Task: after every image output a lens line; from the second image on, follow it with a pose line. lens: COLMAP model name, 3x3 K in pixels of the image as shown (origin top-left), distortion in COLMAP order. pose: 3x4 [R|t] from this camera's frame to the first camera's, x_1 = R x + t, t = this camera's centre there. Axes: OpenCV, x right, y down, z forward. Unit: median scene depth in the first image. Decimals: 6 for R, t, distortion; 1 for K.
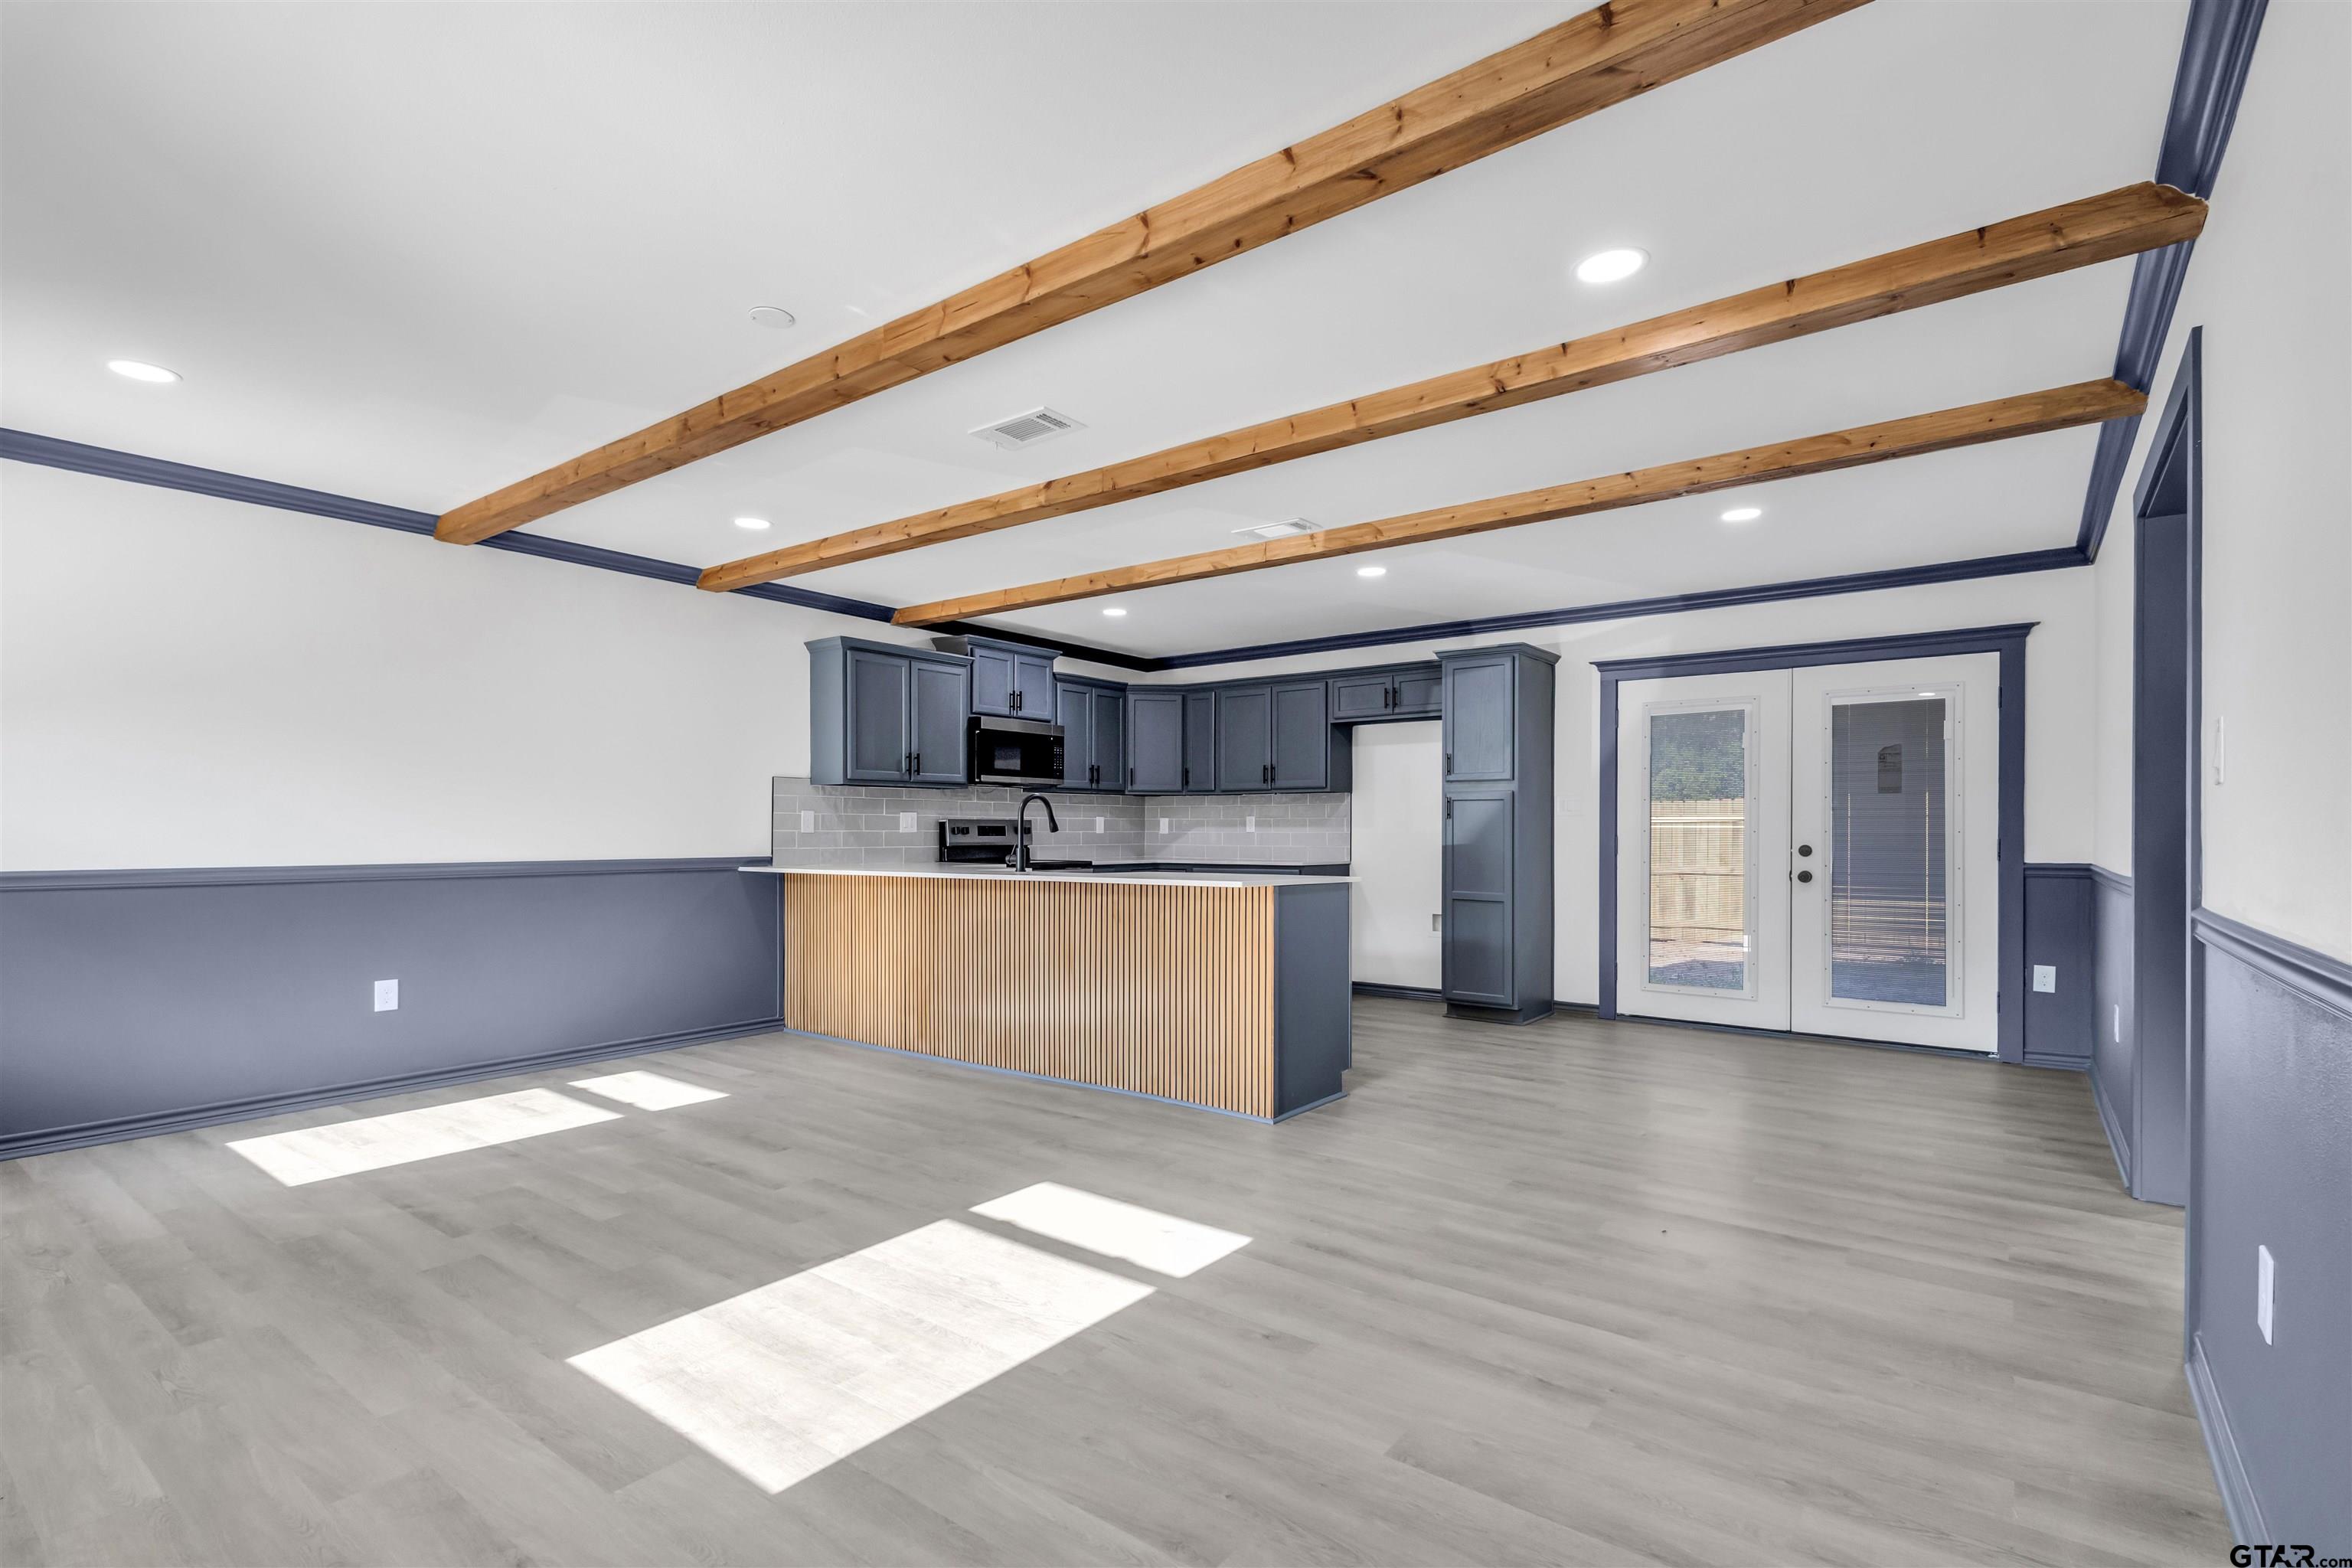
lens RADIAL K [[1100.6, 0, 1166.3], [0, 1100.6, 843.9], [0, 0, 1]] dist [-0.001293, -0.000115]
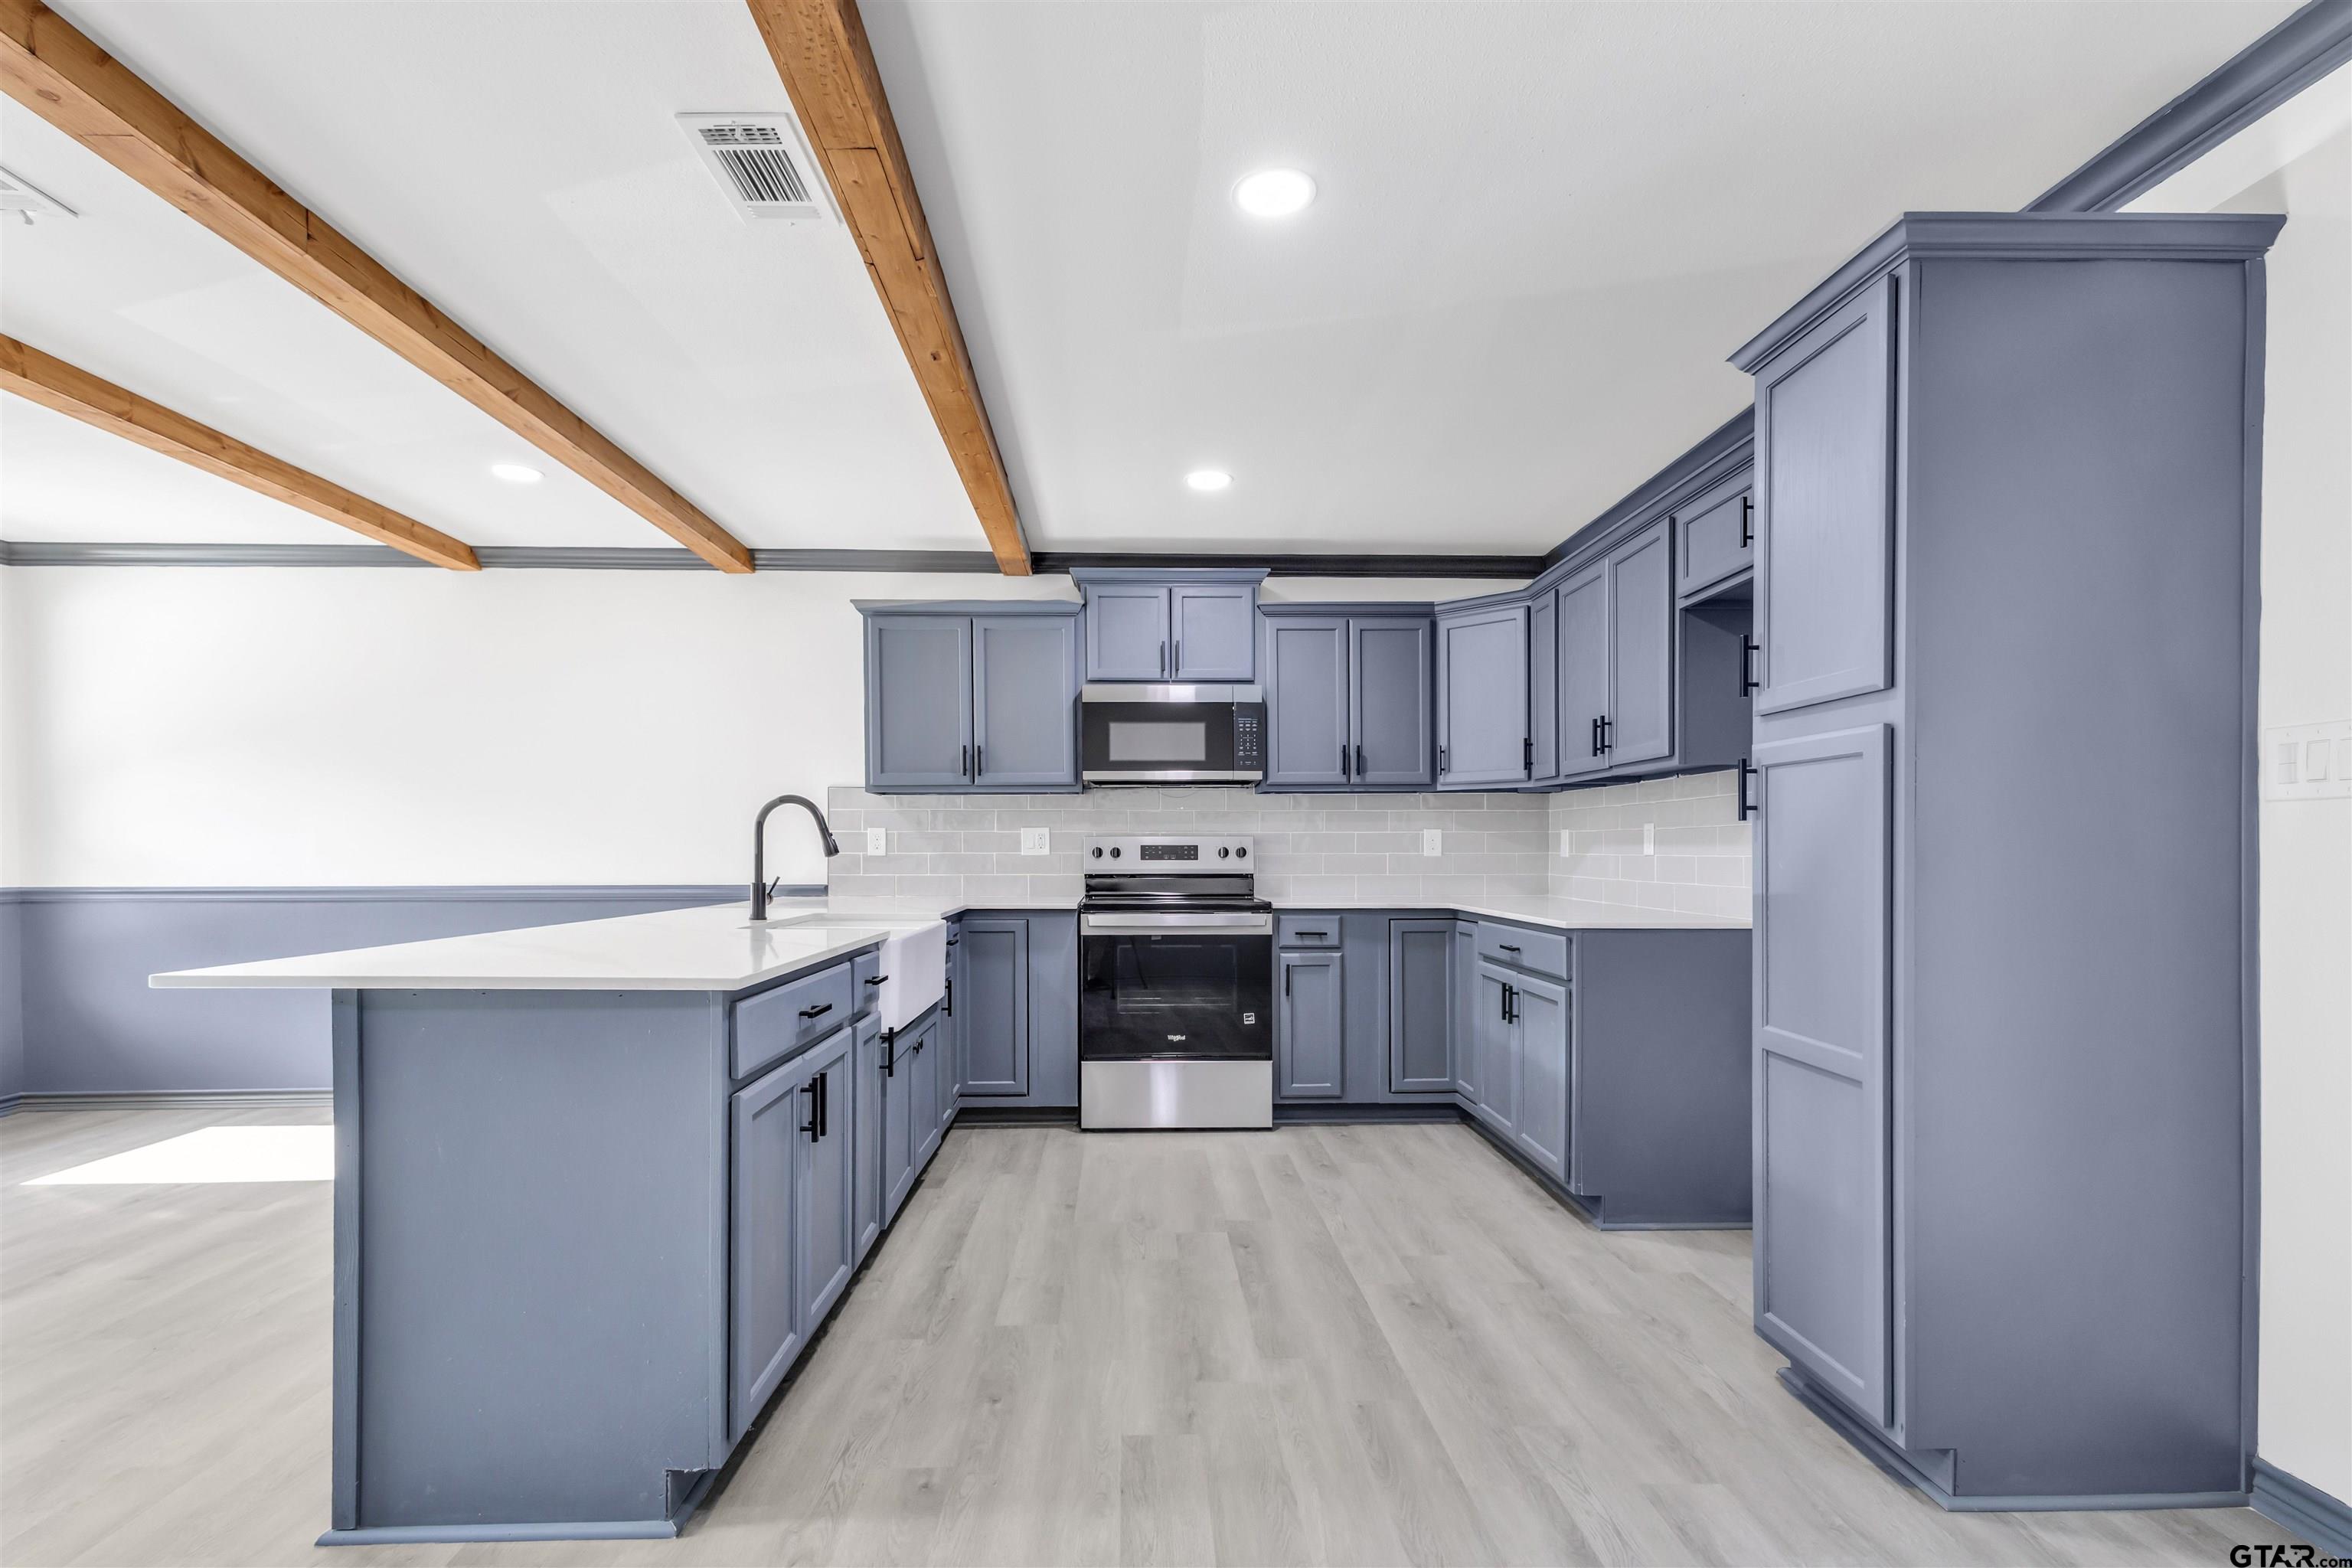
lens RADIAL K [[1100.6, 0, 1166.3], [0, 1100.6, 843.9], [0, 0, 1]] dist [-0.001293, -0.000115]
pose [[0.630279, -0.003567, -0.776360, 0.374783], [-0.008094, 0.999905, -0.011165, -0.010112], [0.776326, 0.013320, 0.630190, 0.587583]]
